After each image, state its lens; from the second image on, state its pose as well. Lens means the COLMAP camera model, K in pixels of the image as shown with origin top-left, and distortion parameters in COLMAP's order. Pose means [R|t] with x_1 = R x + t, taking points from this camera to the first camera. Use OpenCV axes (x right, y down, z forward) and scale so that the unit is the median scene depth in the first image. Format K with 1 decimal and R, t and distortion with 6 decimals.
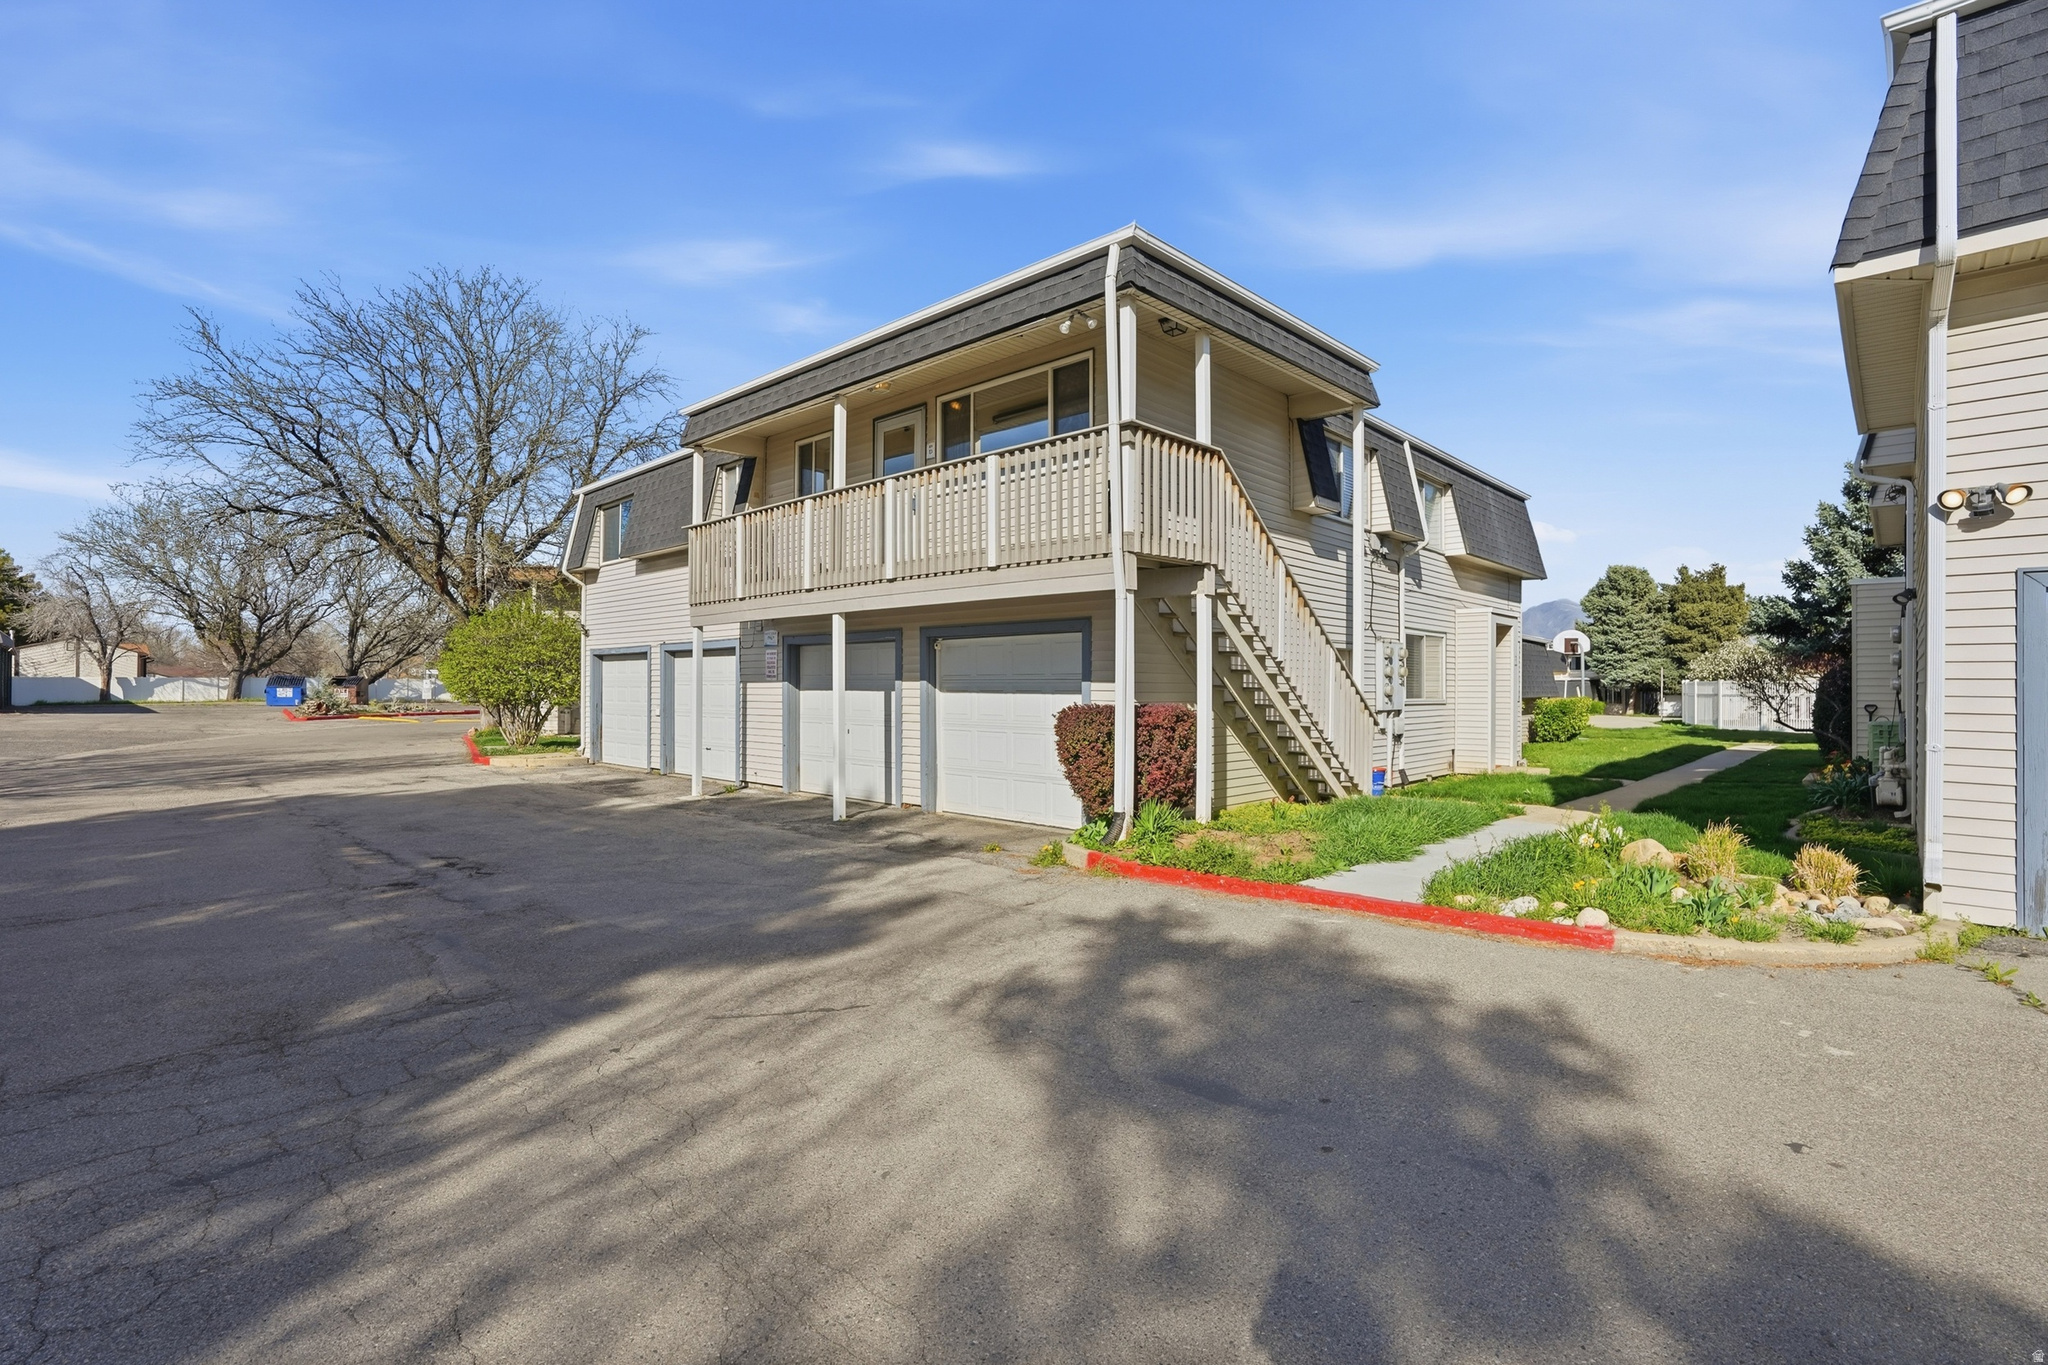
lens RADIAL K [[947.7, 0, 1024.0], [0, 947.7, 682.5], [0, 0, 1]] dist [-0.001337, -0.000176]
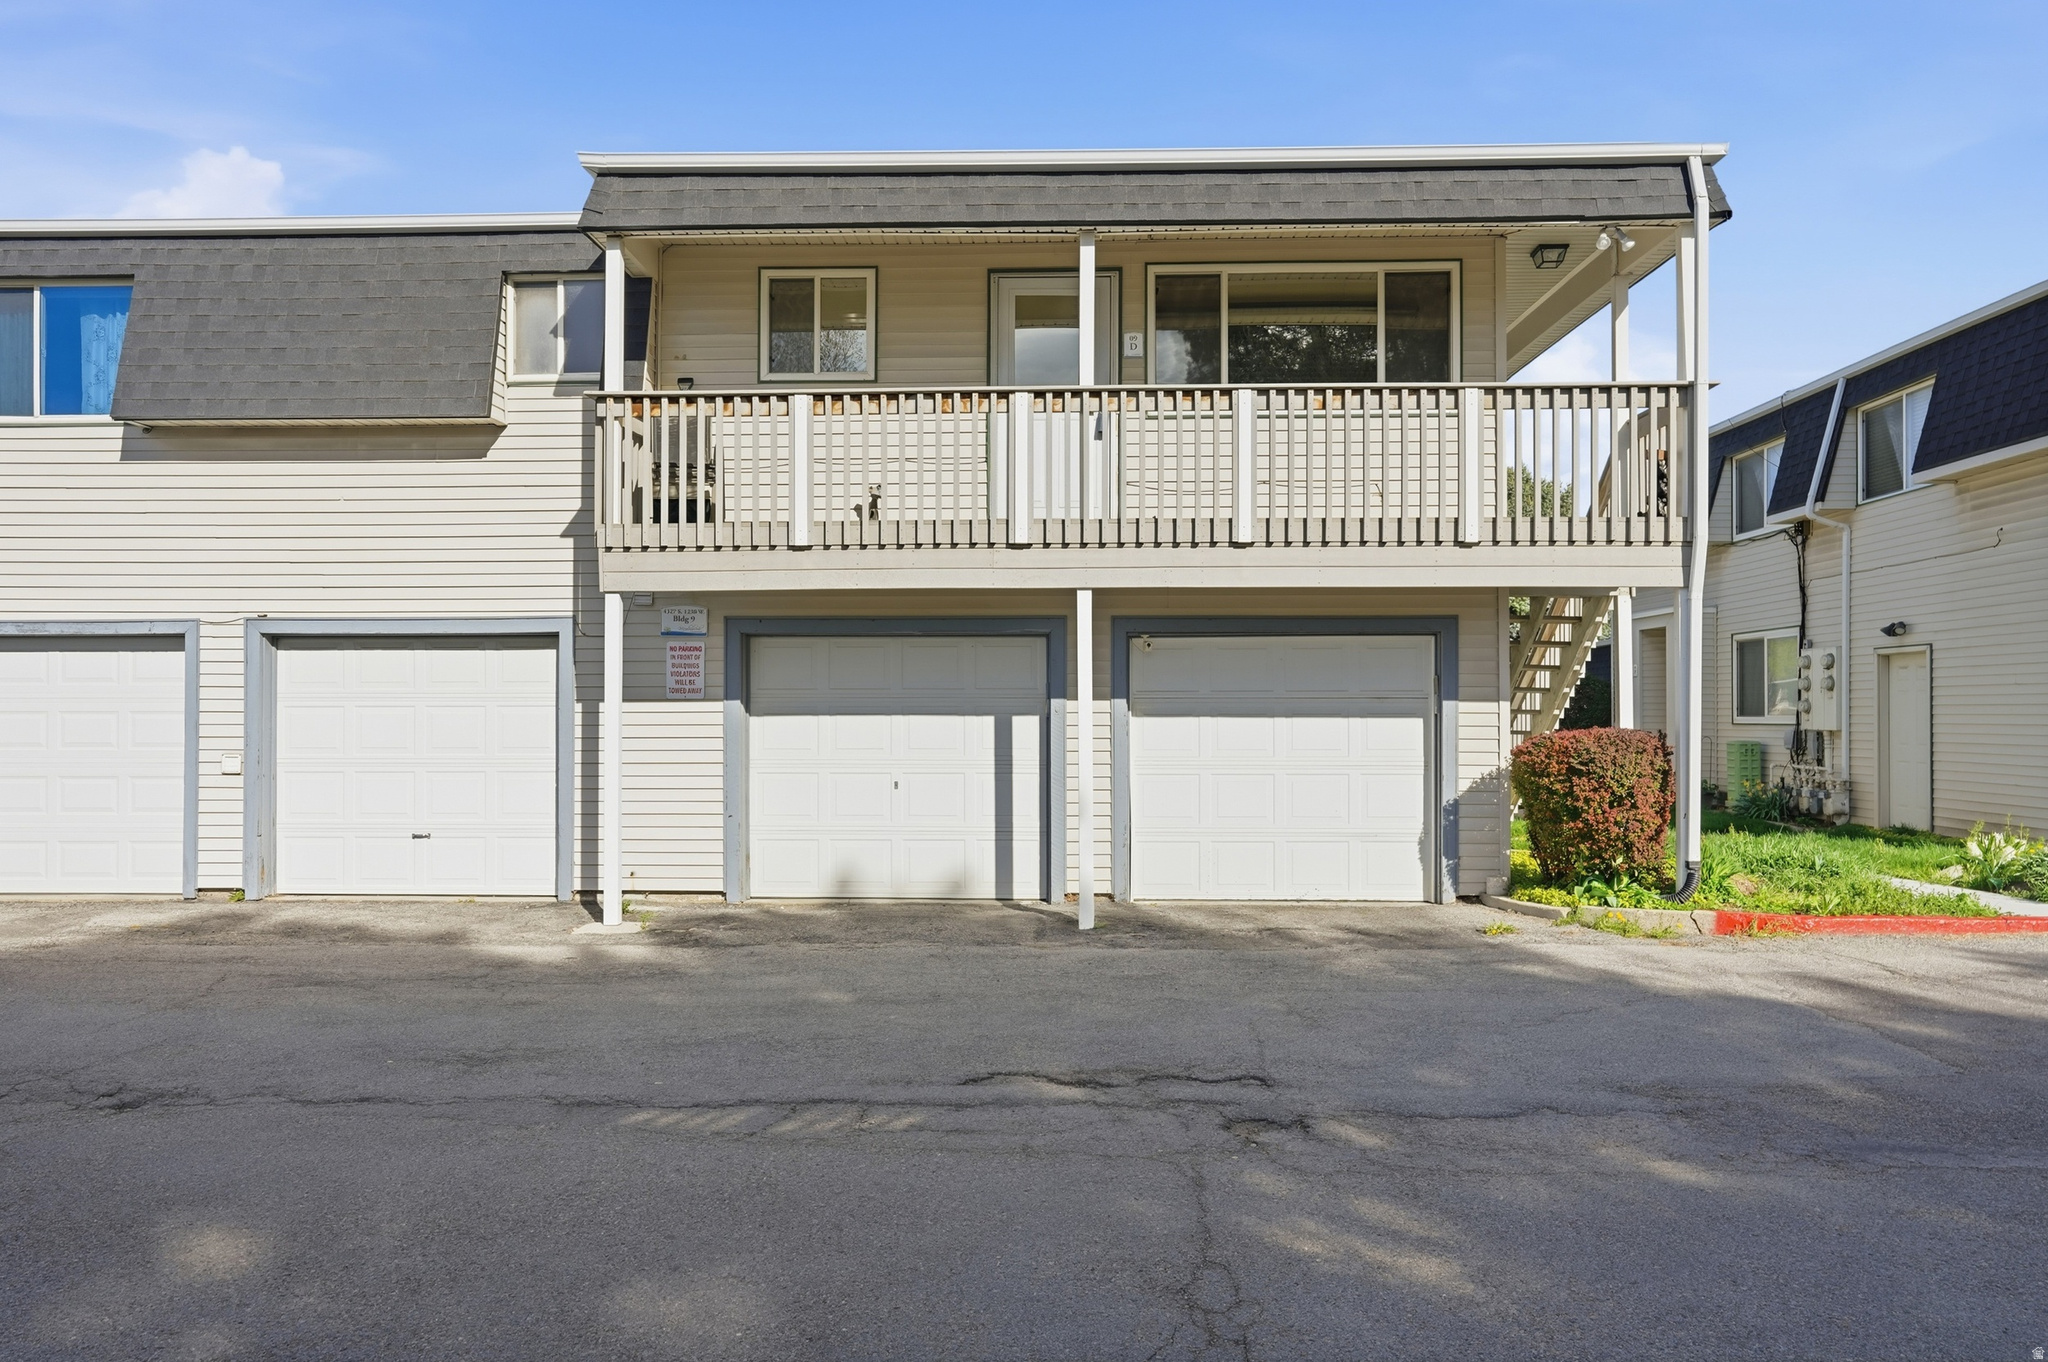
lens RADIAL K [[1308.6, 0, 1024.0], [0, 1308.6, 681.0], [0, 0, 1]] dist [0.059531, 0.000442]
pose [[0.752820, 0.013590, 0.658086, -0.641182], [0.000099, 0.999784, -0.020760, 0.003839], [-0.658226, 0.015694, 0.752656, 0.319712]]
